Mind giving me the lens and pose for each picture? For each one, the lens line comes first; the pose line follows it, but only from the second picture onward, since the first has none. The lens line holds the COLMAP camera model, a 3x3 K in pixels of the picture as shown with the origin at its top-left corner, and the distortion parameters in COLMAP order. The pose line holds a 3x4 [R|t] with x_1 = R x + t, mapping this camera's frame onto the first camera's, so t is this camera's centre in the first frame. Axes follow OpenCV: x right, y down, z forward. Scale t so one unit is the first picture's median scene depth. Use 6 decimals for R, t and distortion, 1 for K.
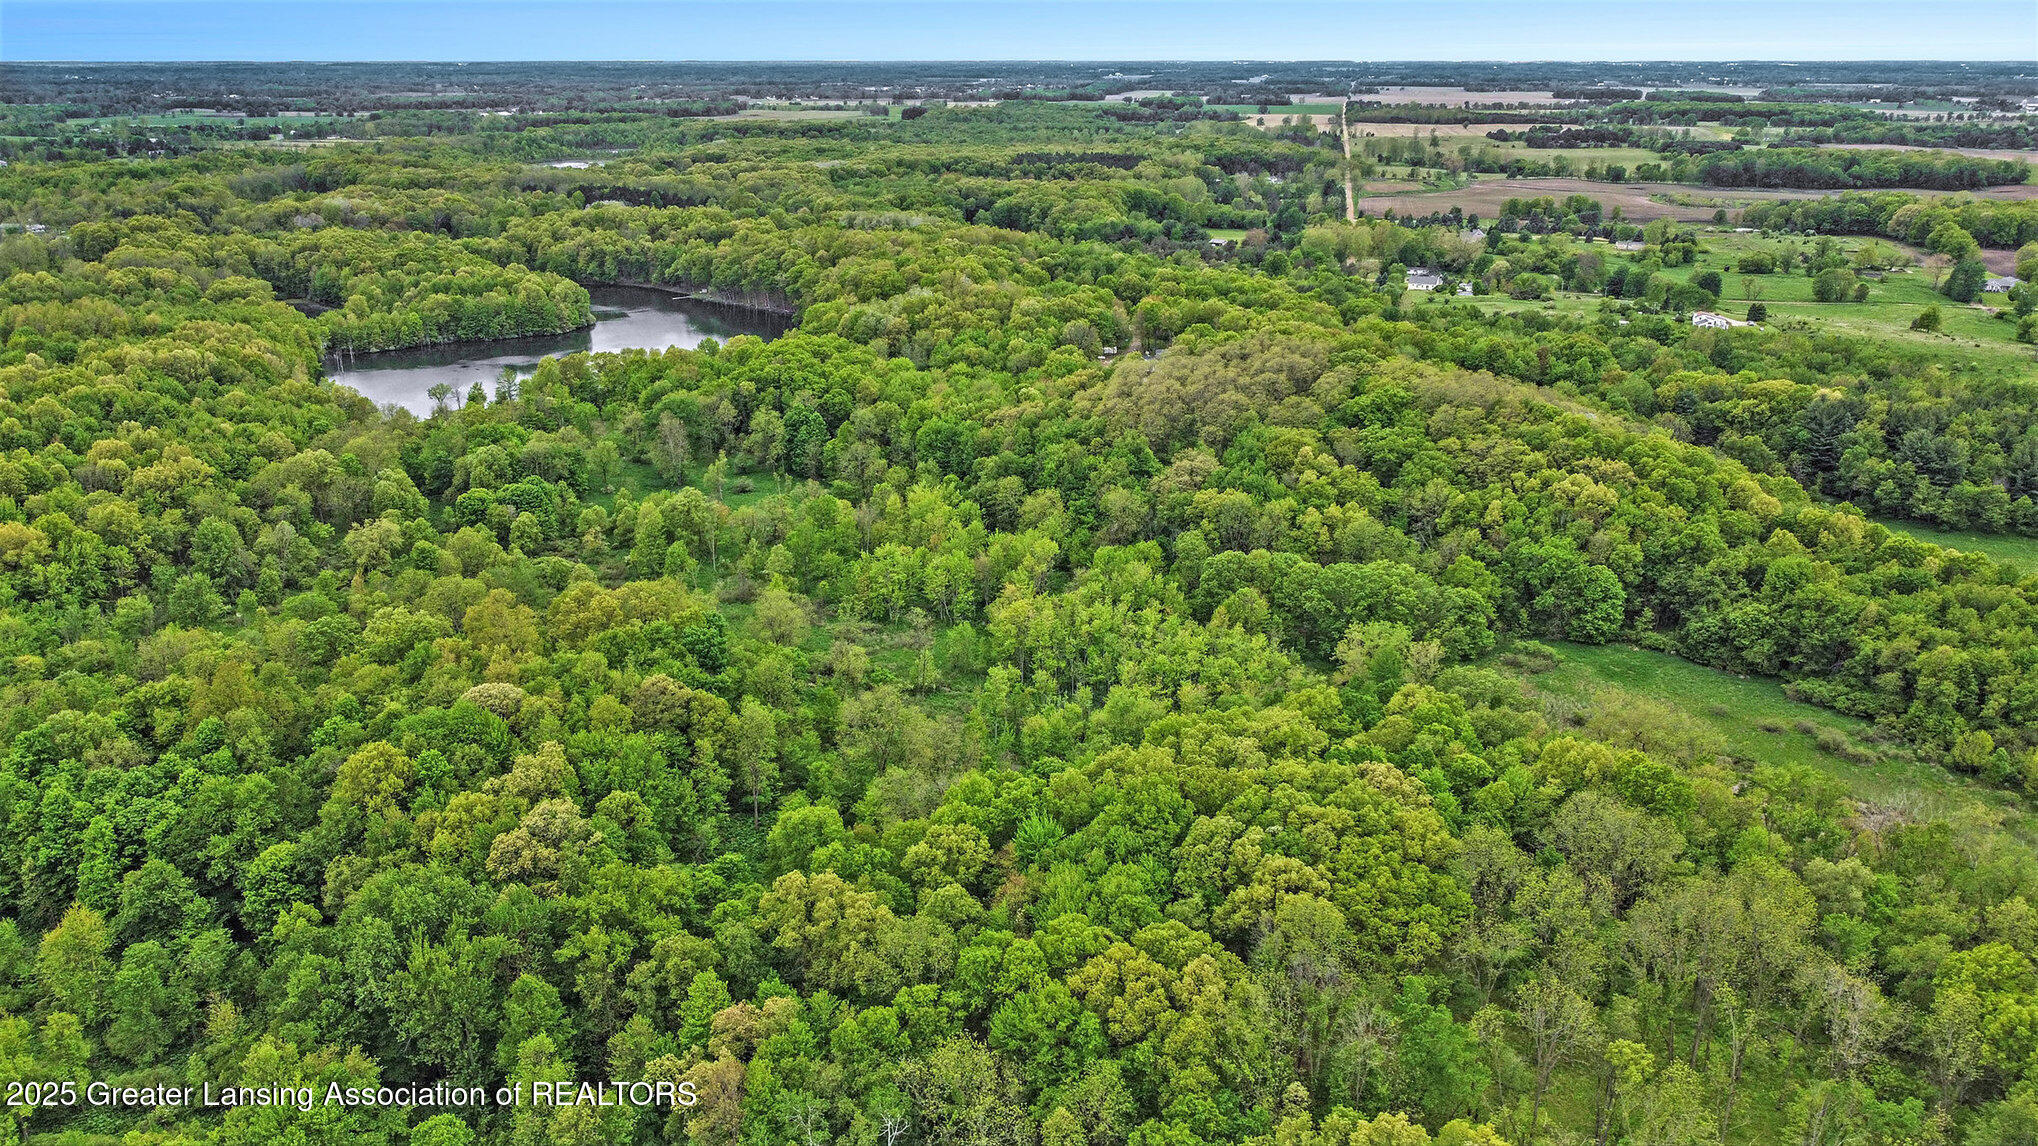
lens RADIAL K [[1541.5, 0, 950.6], [0, 1541.5, 573.4], [0, 0, 1]] dist [0.000119, -0.003886]
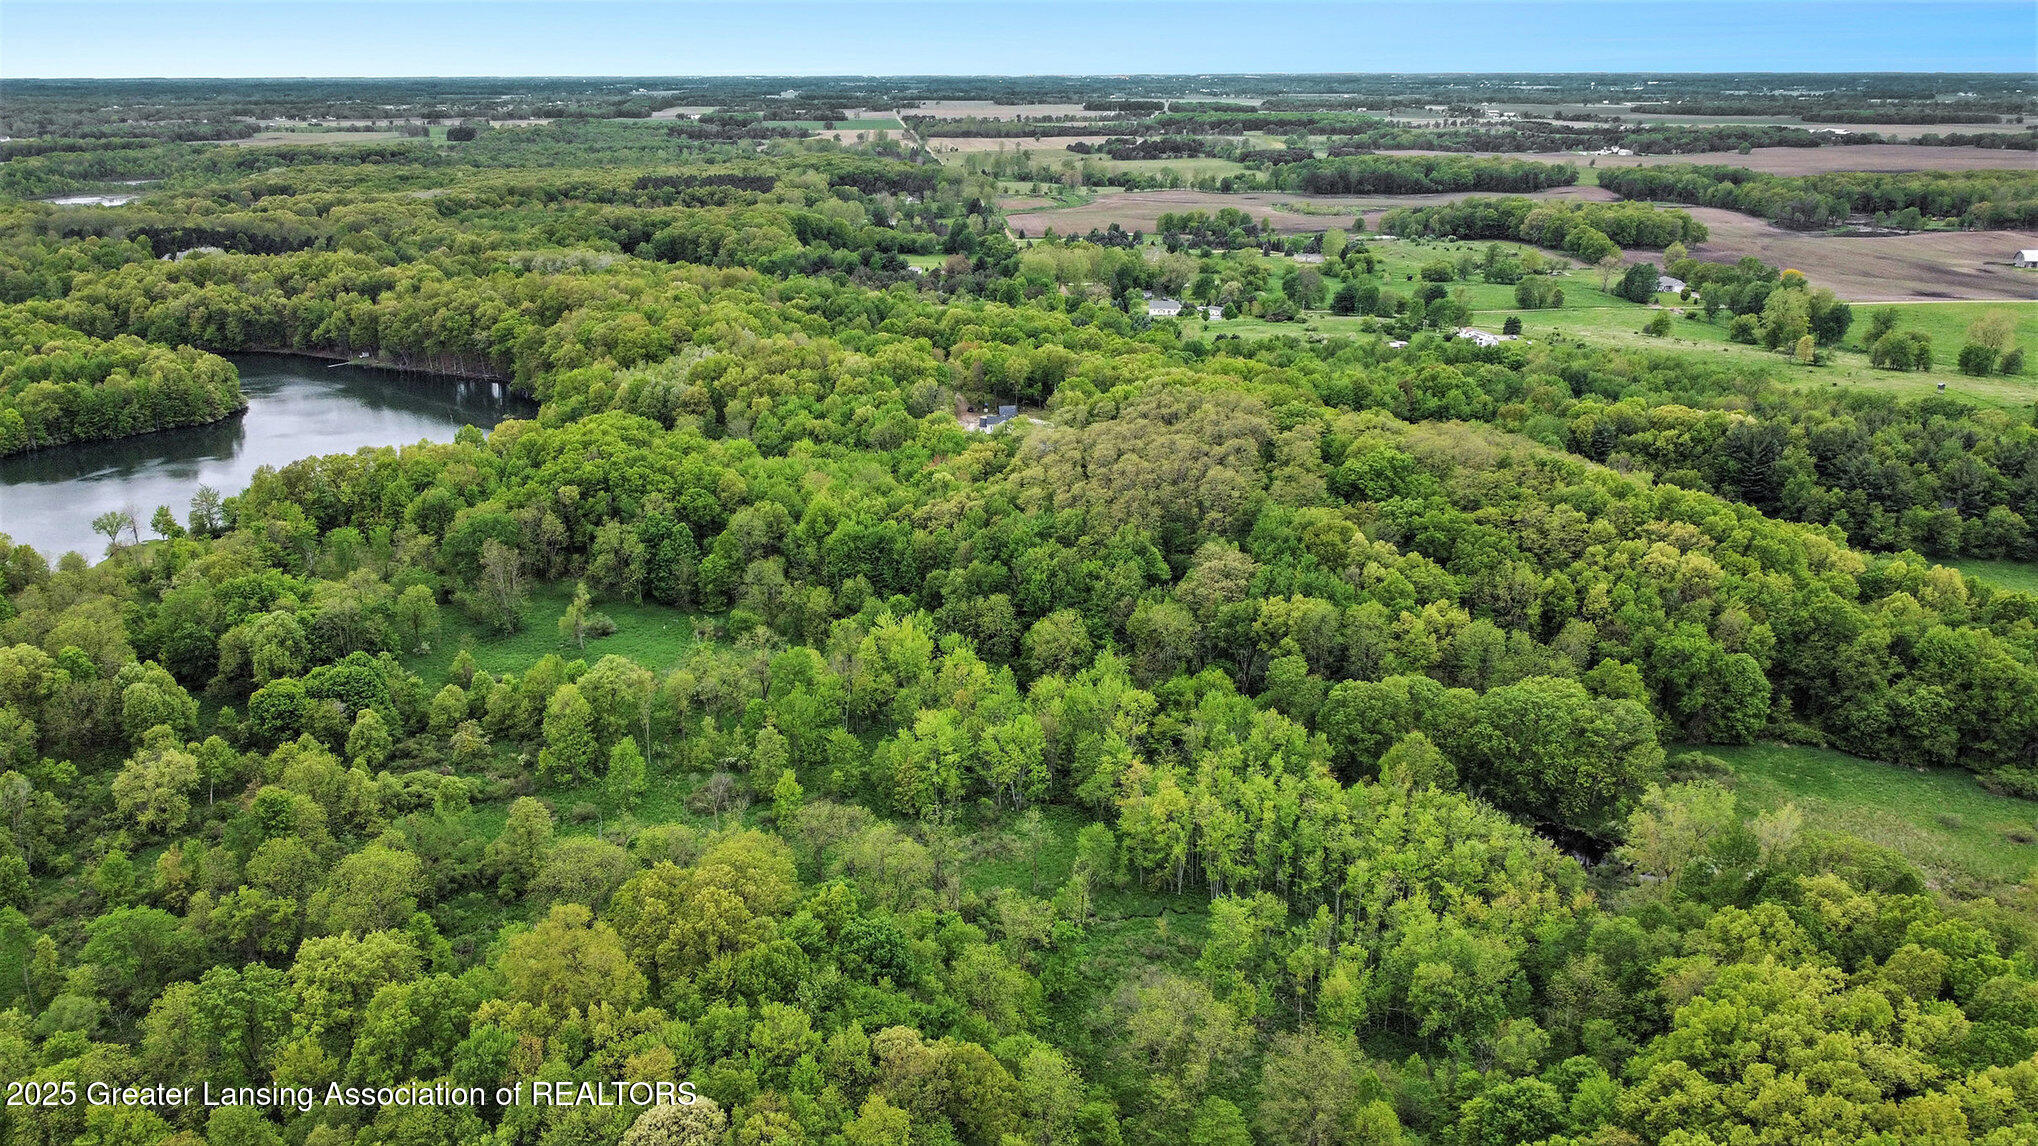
lens RADIAL K [[1557.1, 0, 918.4], [0, 1557.1, 571.6], [0, 0, 1]] dist [0.005238, -0.003819]
pose [[0.960608, -0.088095, 0.263573, -0.078370], [0.091565, 0.995799, -0.000884, -0.029008], [-0.262388, 0.024983, 0.964639, 0.086139]]
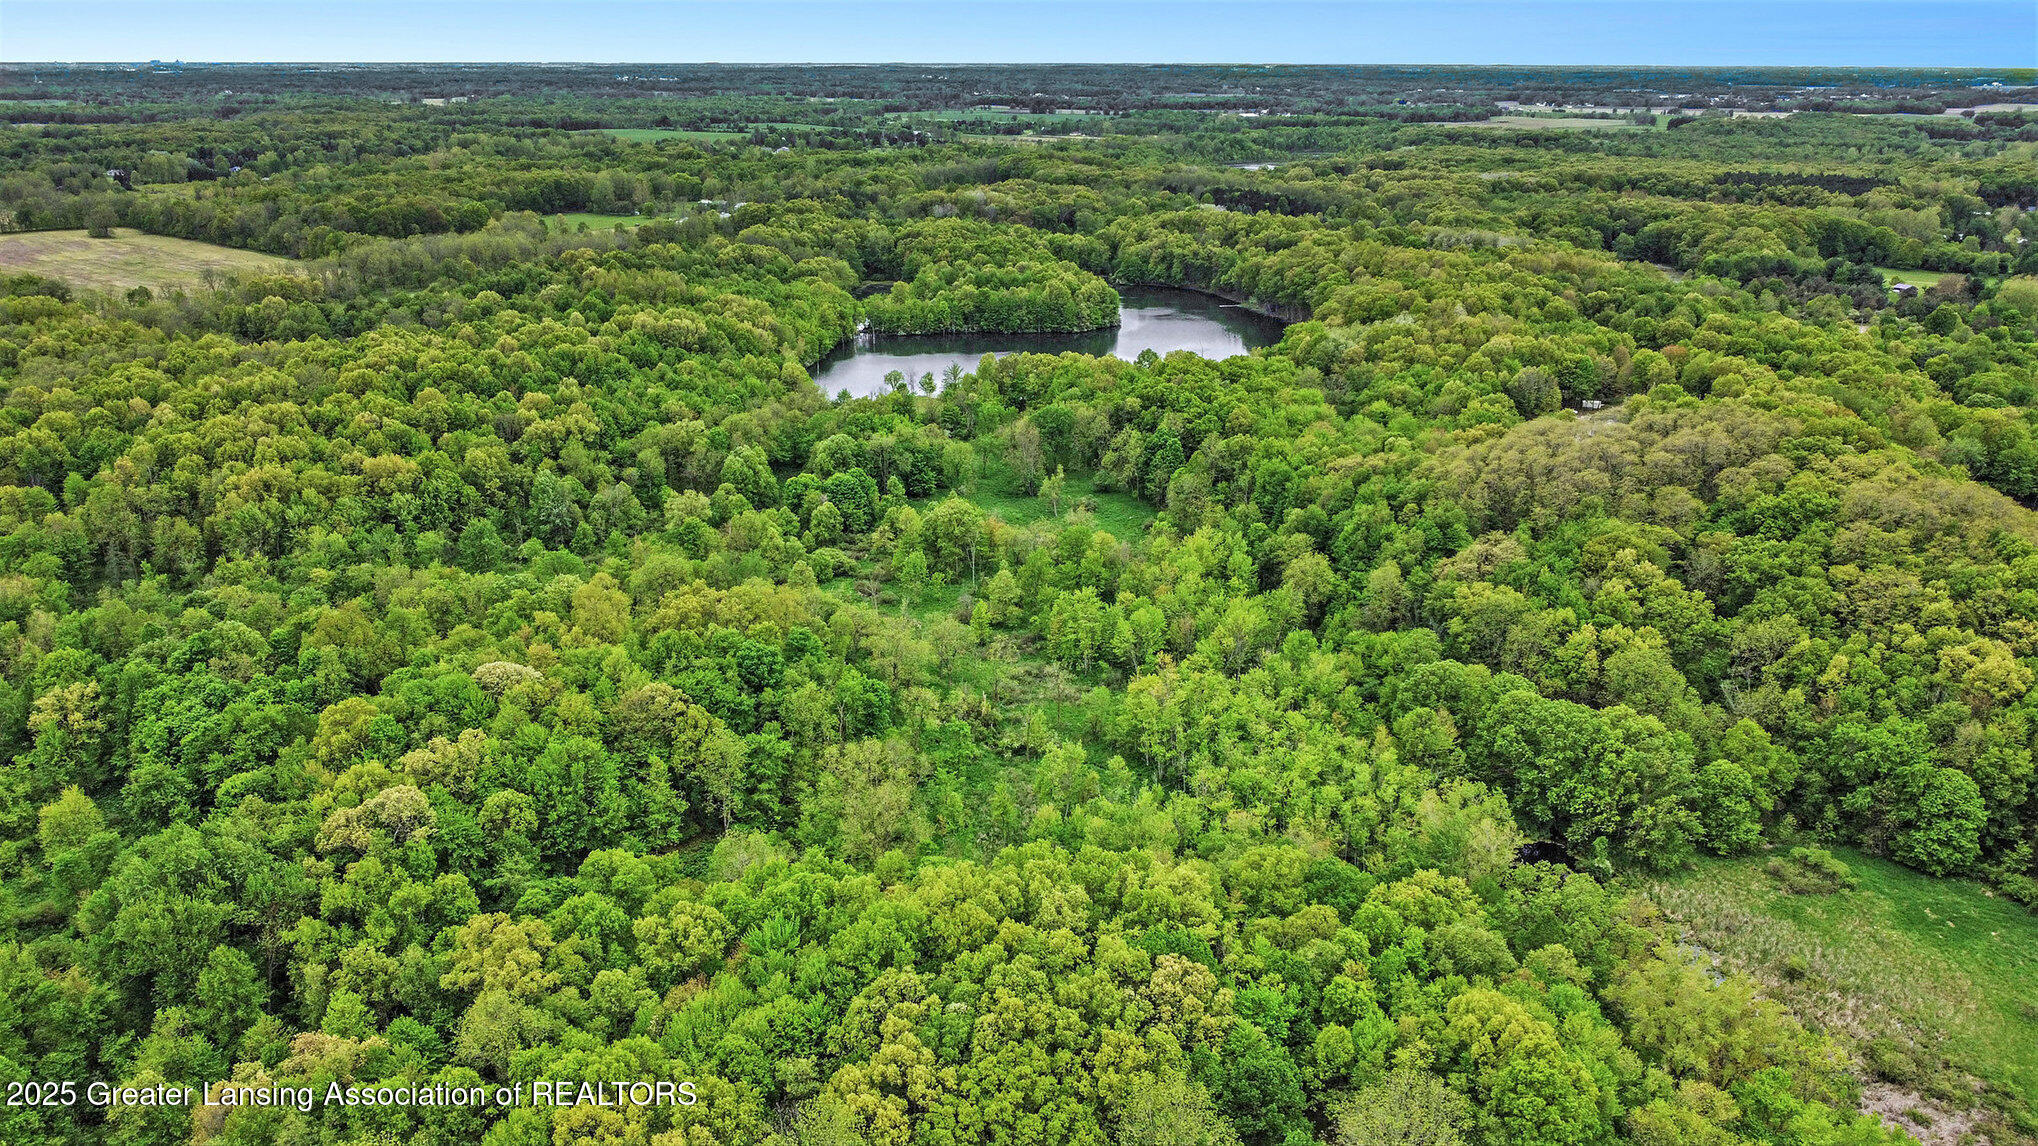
lens RADIAL K [[1508.9, 0, 981.2], [0, 1508.9, 568.7], [0, 0, 1]] dist [-0.007606, -0.007145]
pose [[0.887090, 0.150614, -0.436334, 0.096799], [-0.149516, 0.988064, 0.037087, -0.017777], [0.436712, 0.032340, 0.899020, 0.048687]]
